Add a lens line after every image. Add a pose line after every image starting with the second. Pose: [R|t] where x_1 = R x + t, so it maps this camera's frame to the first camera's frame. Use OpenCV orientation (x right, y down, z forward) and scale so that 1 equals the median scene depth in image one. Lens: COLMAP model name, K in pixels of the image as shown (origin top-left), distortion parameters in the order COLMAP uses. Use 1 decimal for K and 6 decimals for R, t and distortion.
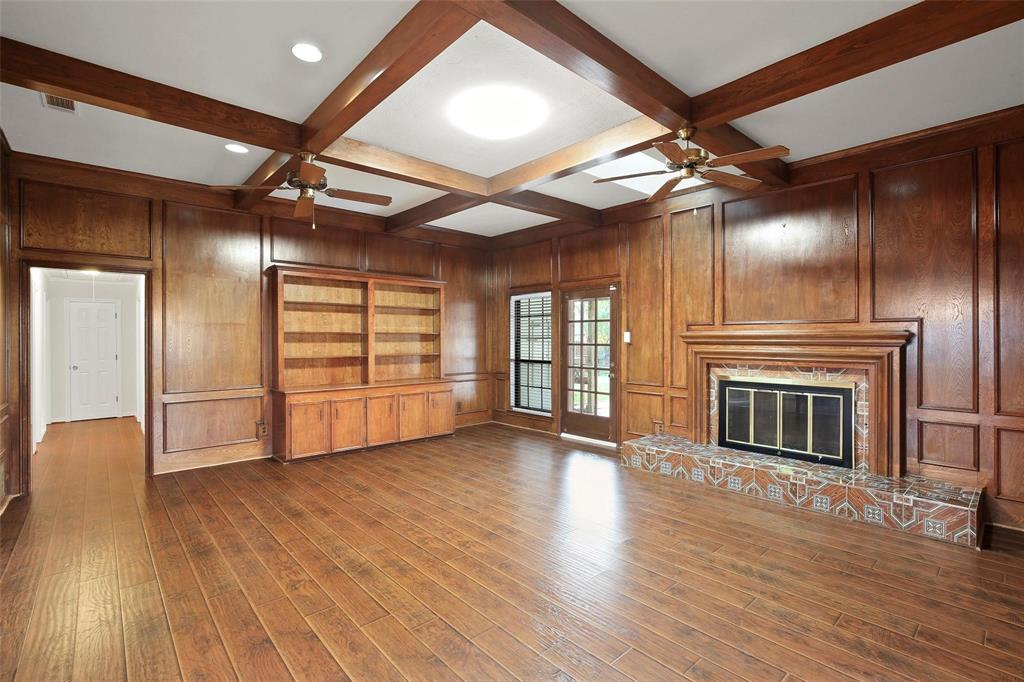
lens RADIAL K [[465.0, 0, 512.0], [0, 465.0, 341.0], [0, 0, 1]] dist [-0.017224, 0.000836]
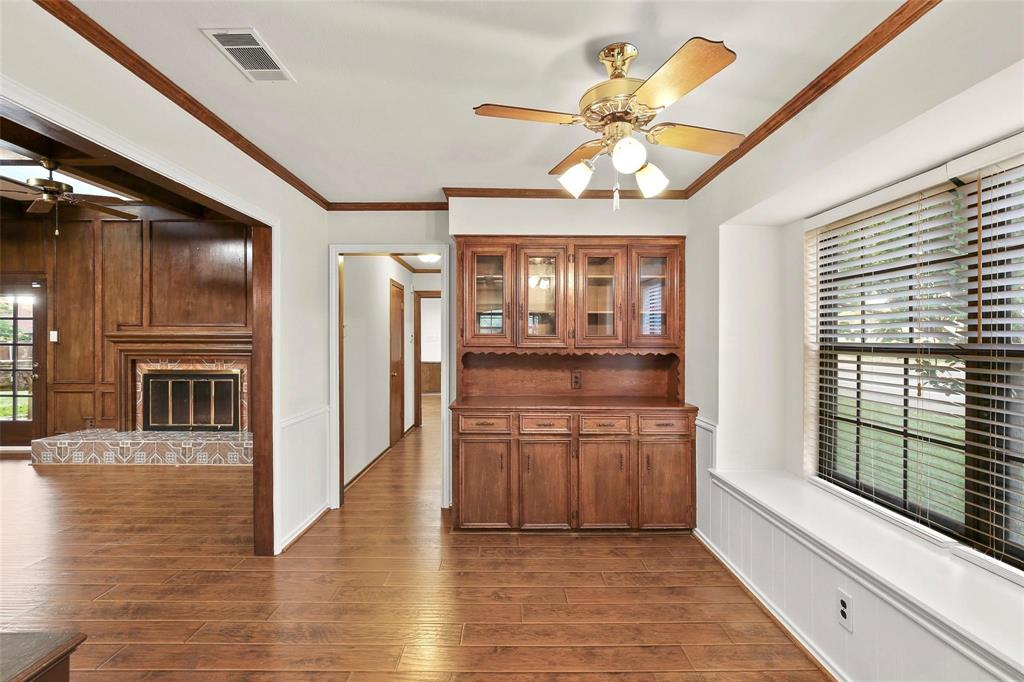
lens RADIAL K [[469.4, 0, 502.0], [0, 469.4, 338.2], [0, 0, 1]] dist [-0.014888, -0.000423]
pose [[0.658181, 0.000438, 0.752859, 0.144694], [0.002632, 0.999992, -0.002883, 0.001092], [-0.752855, 0.003879, 0.658175, -0.389259]]
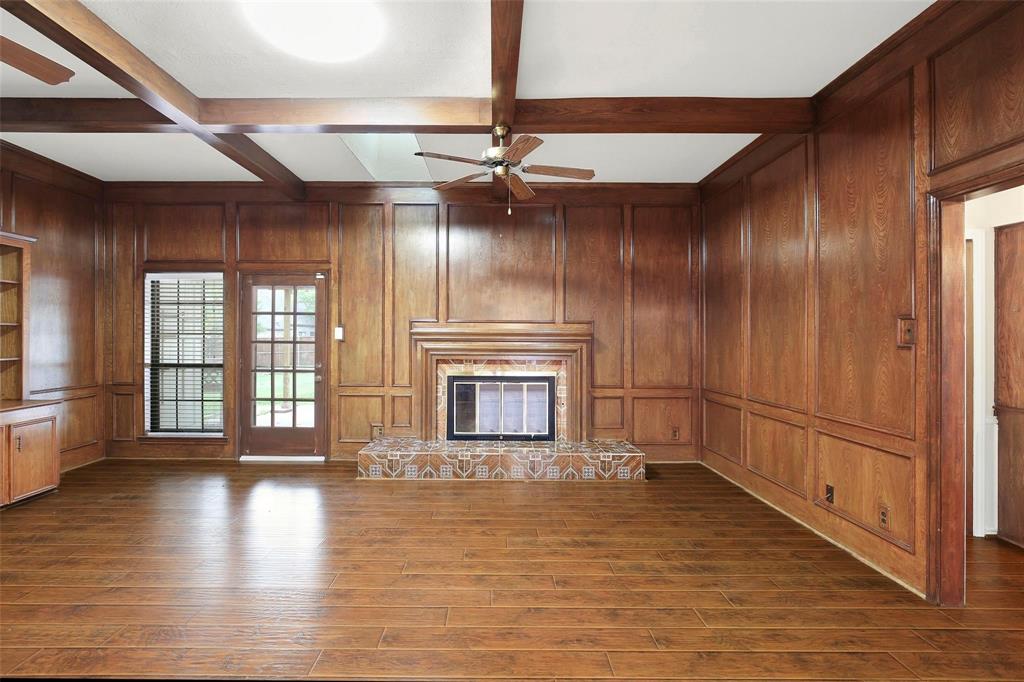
lens RADIAL K [[475.1, 0, 504.4], [0, 475.1, 338.5], [0, 0, 1]] dist [-0.017836, 0.001086]
pose [[0.670186, 0.001338, 0.742192, -0.224528], [-0.001868, 0.999998, -0.000116, 0.001001], [-0.742191, -0.001309, 0.670187, 0.176844]]
